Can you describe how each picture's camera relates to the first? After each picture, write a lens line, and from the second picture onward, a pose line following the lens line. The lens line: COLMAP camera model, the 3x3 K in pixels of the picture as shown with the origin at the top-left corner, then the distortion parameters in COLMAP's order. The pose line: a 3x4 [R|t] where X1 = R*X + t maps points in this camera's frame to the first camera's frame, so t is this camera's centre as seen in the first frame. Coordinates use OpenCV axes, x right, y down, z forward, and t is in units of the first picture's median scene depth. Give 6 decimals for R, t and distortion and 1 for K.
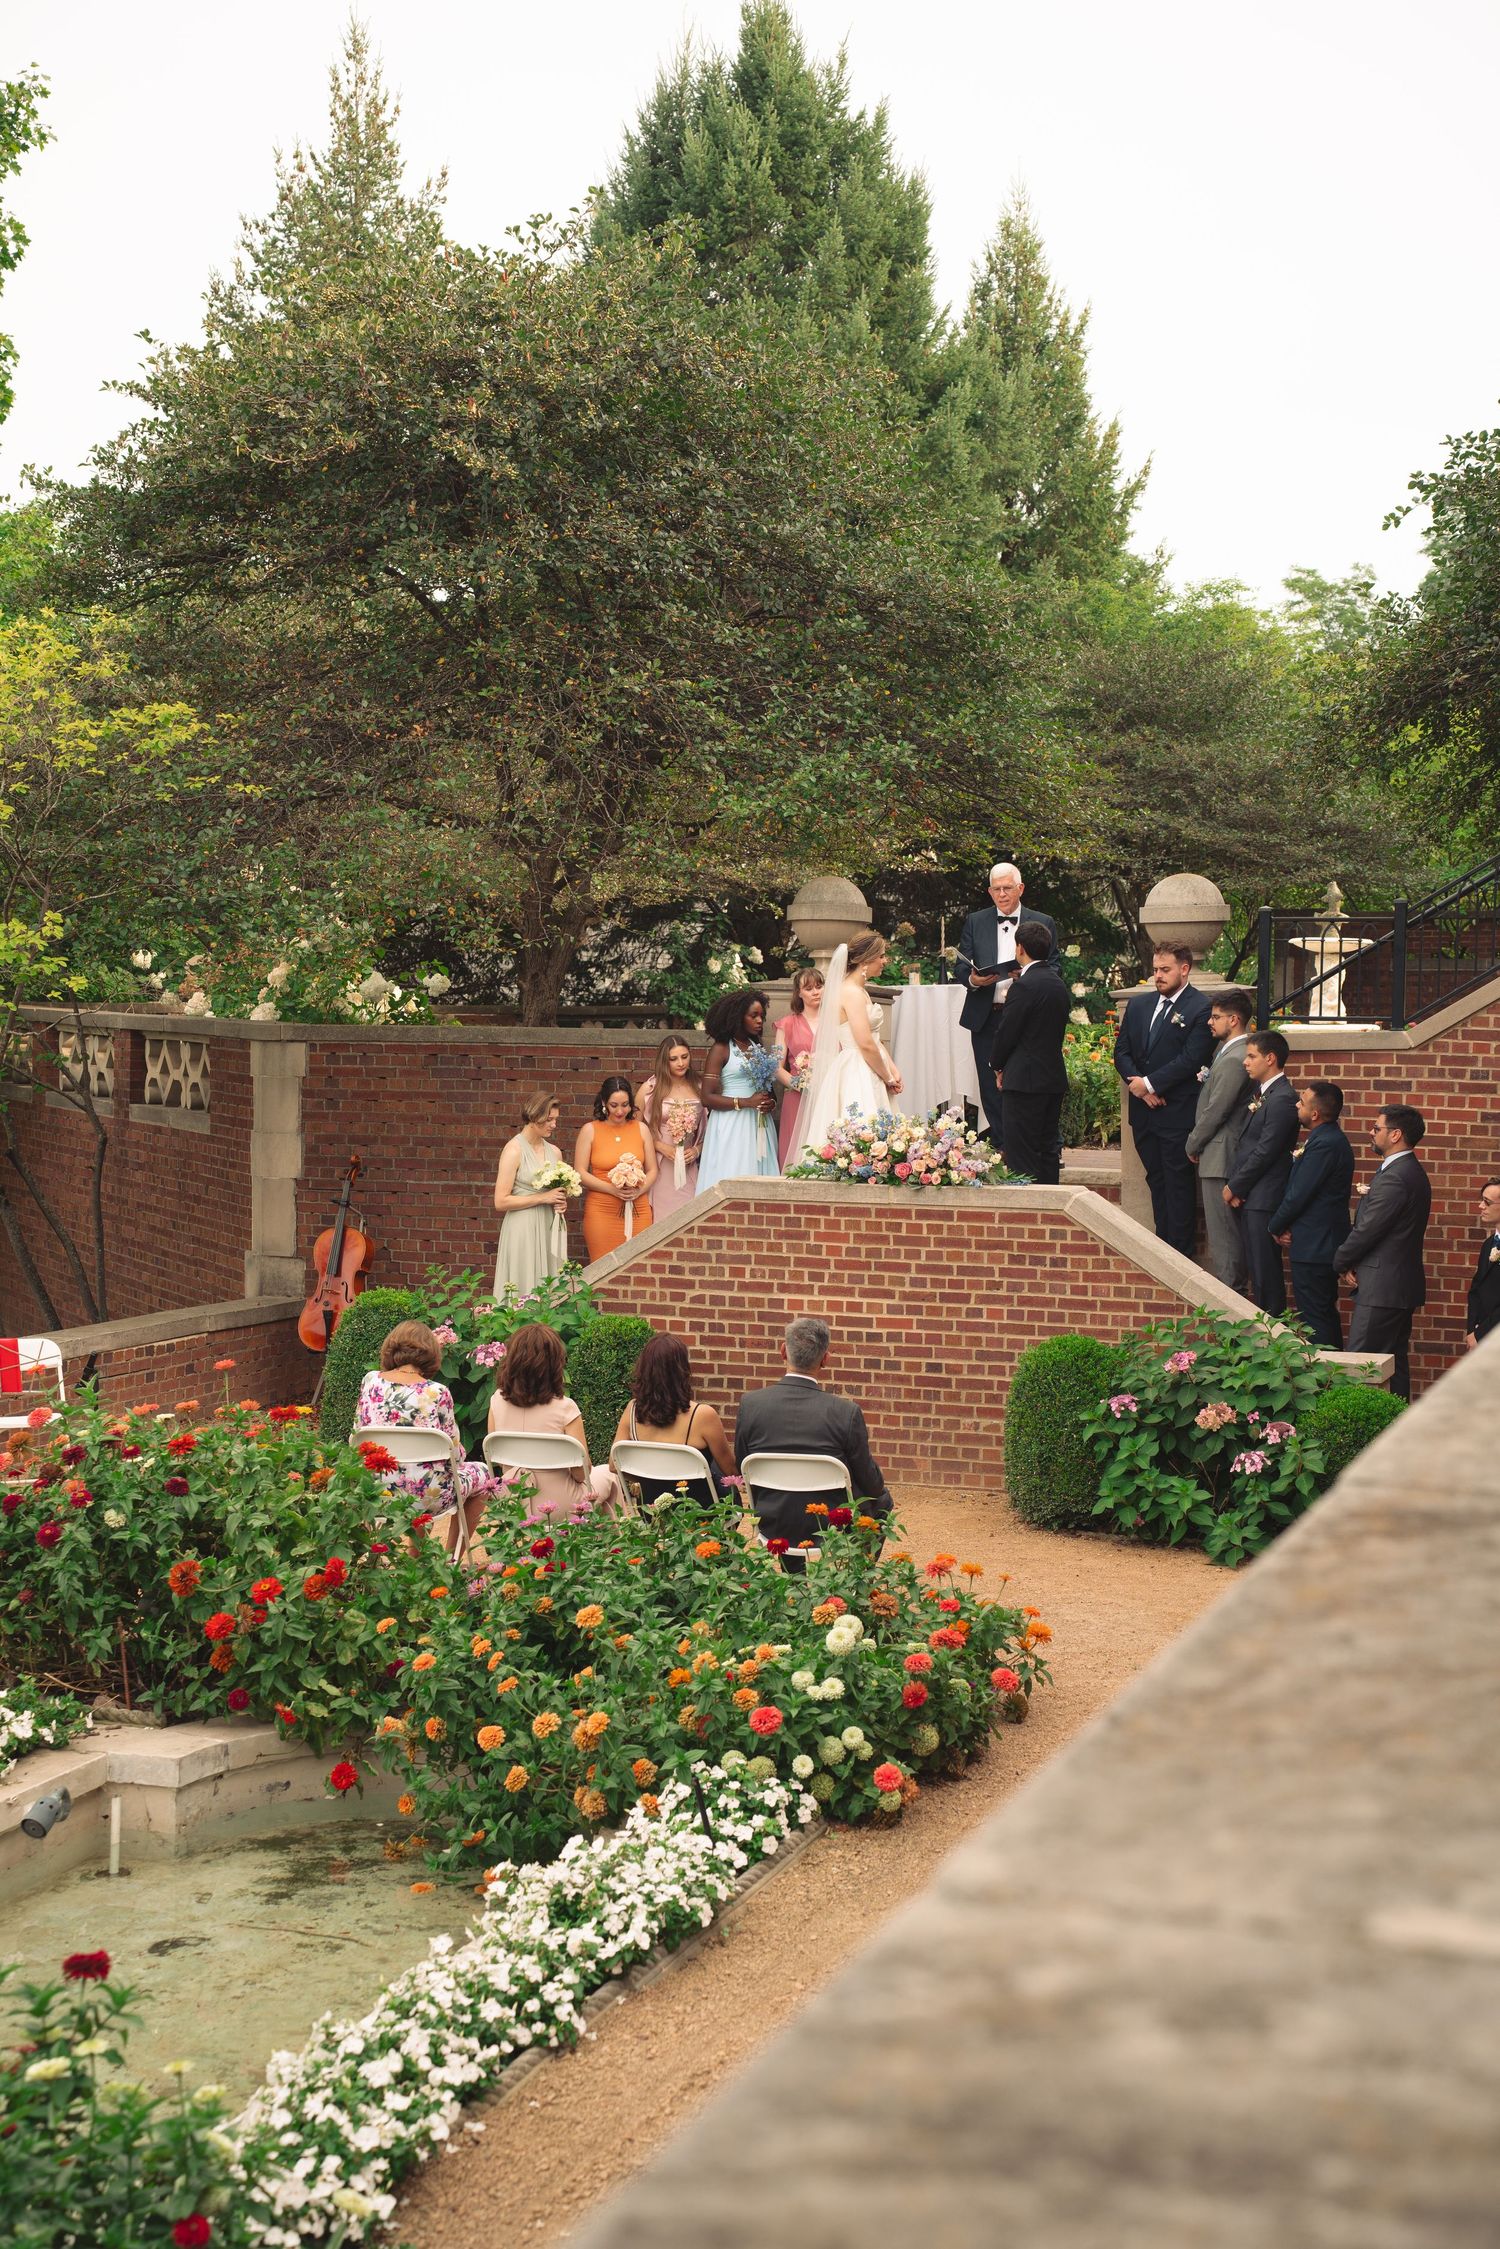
lens RADIAL K [[3117.4, 0, 778.6], [0, 3117.4, 1229.8], [0, 0, 1]] dist [0.234450, 0.000000]
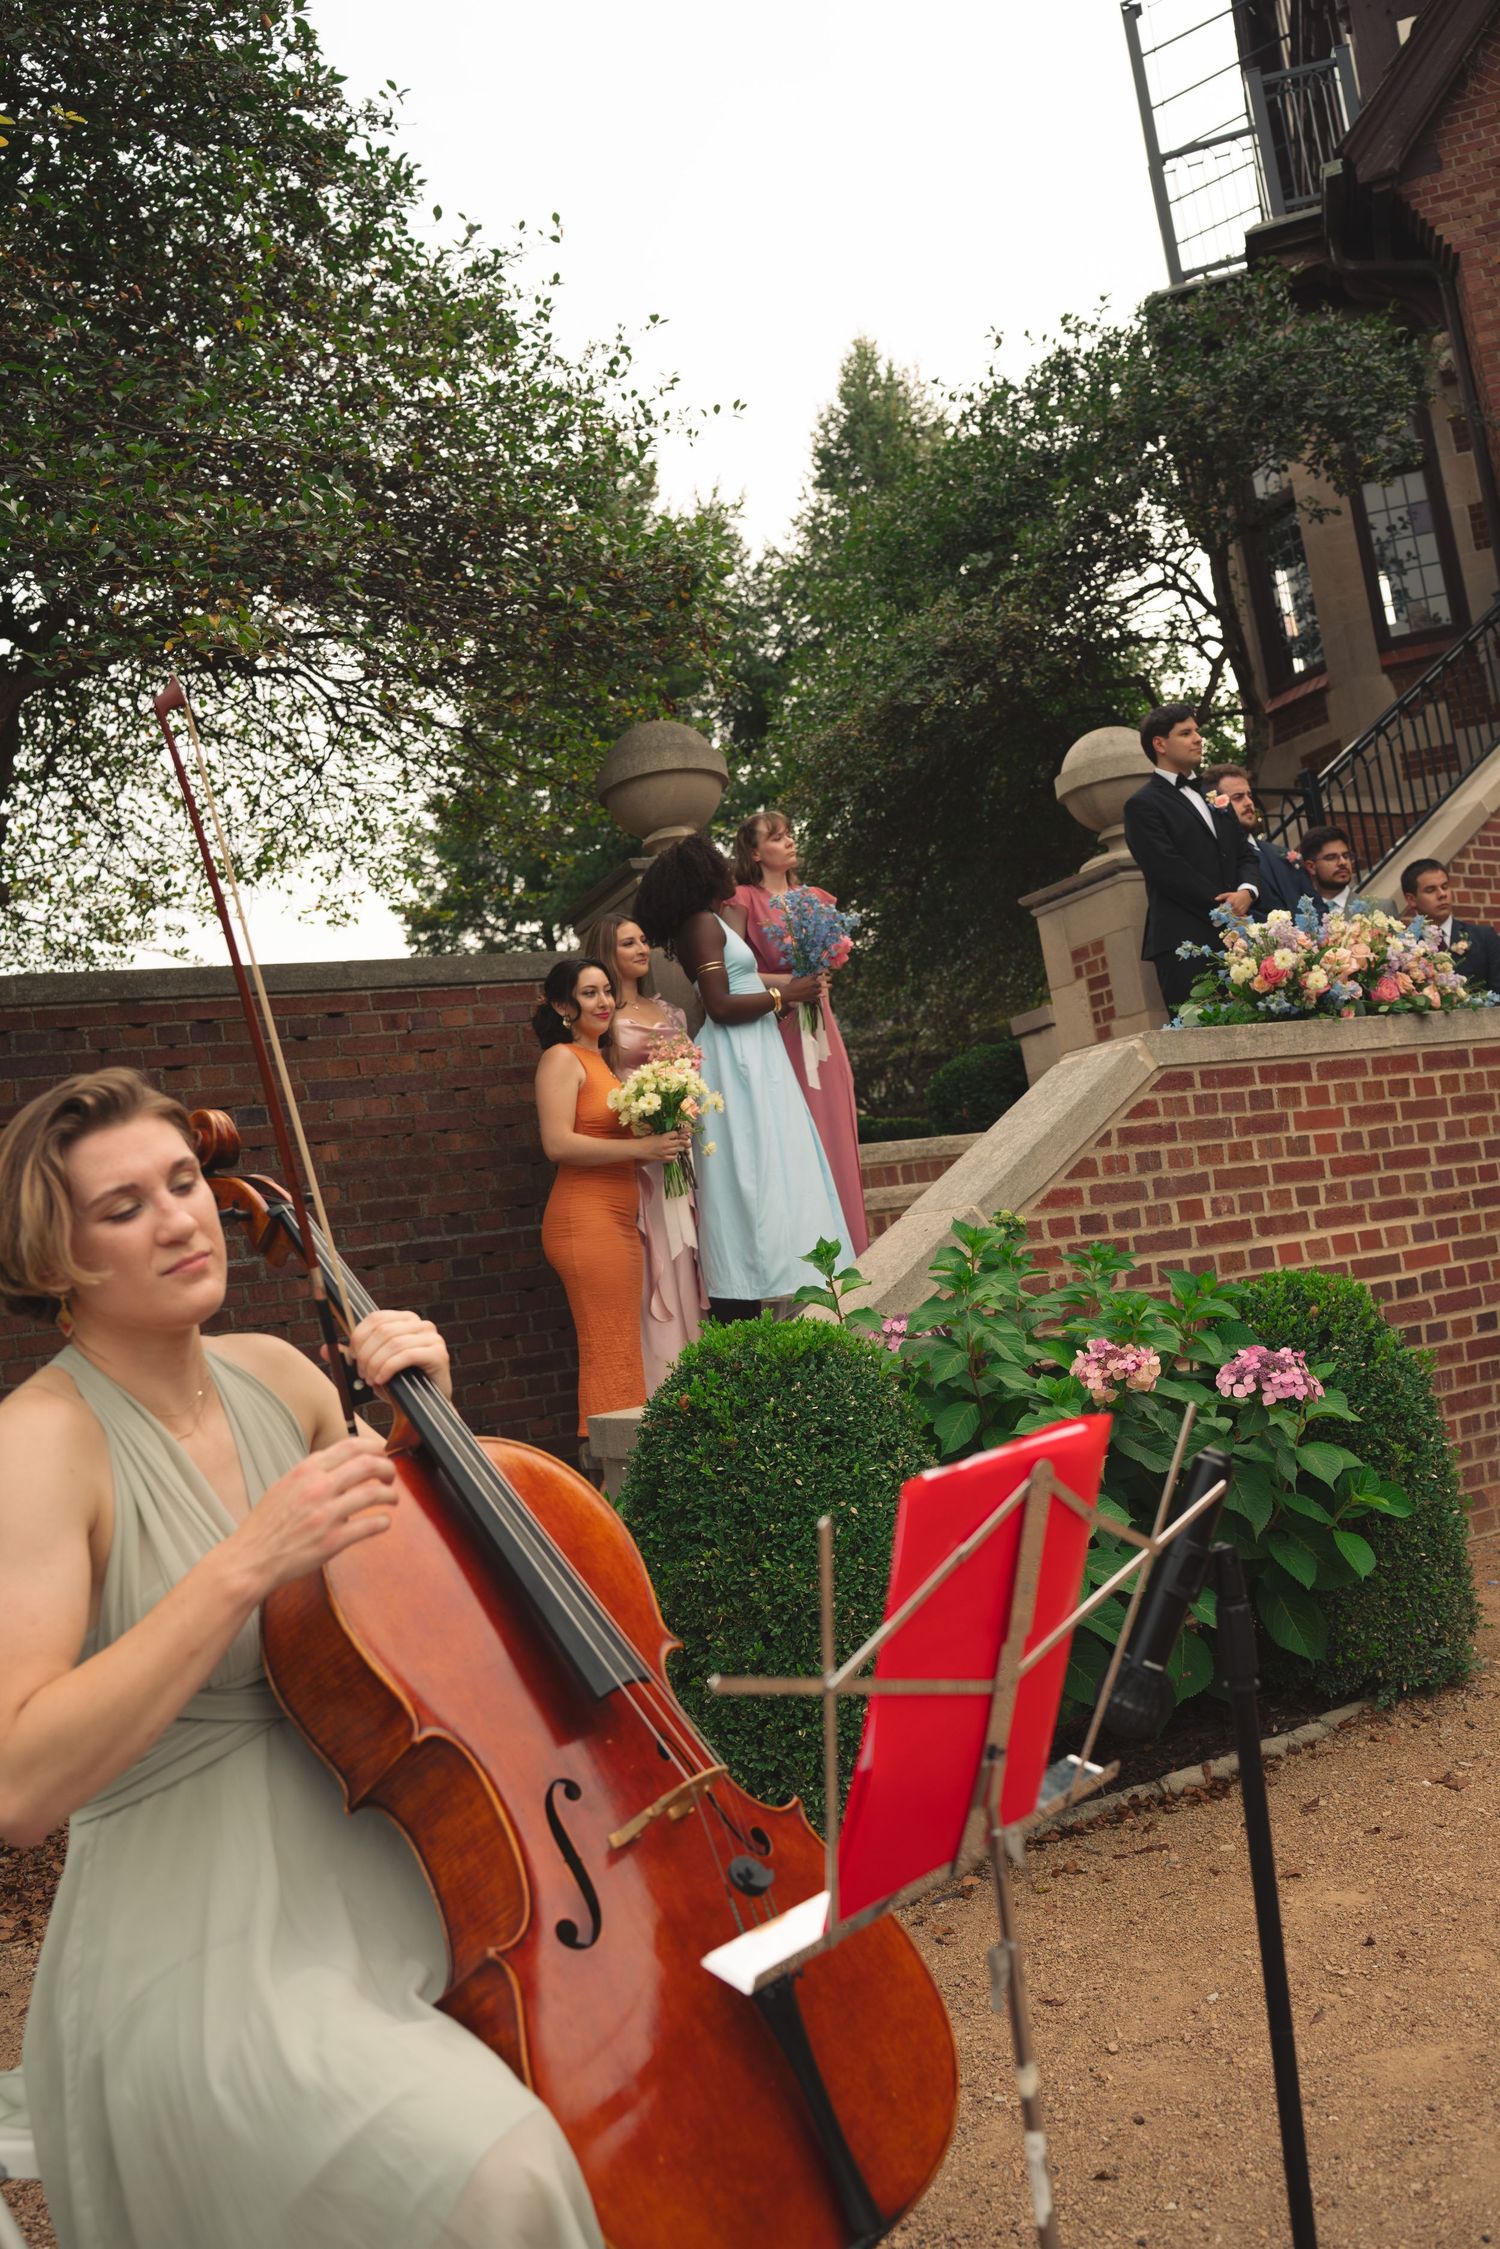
lens RADIAL K [[1815.1, 0, 796.7], [0, 1815.1, 1098.7], [0, 0, 1]] dist [-0.087854, 0.064258]
pose [[0.662810, -0.027929, 0.748267, -0.280050], [0.211611, 0.965556, -0.151404, 0.027469], [-0.718265, 0.258693, 0.645890, 0.861325]]
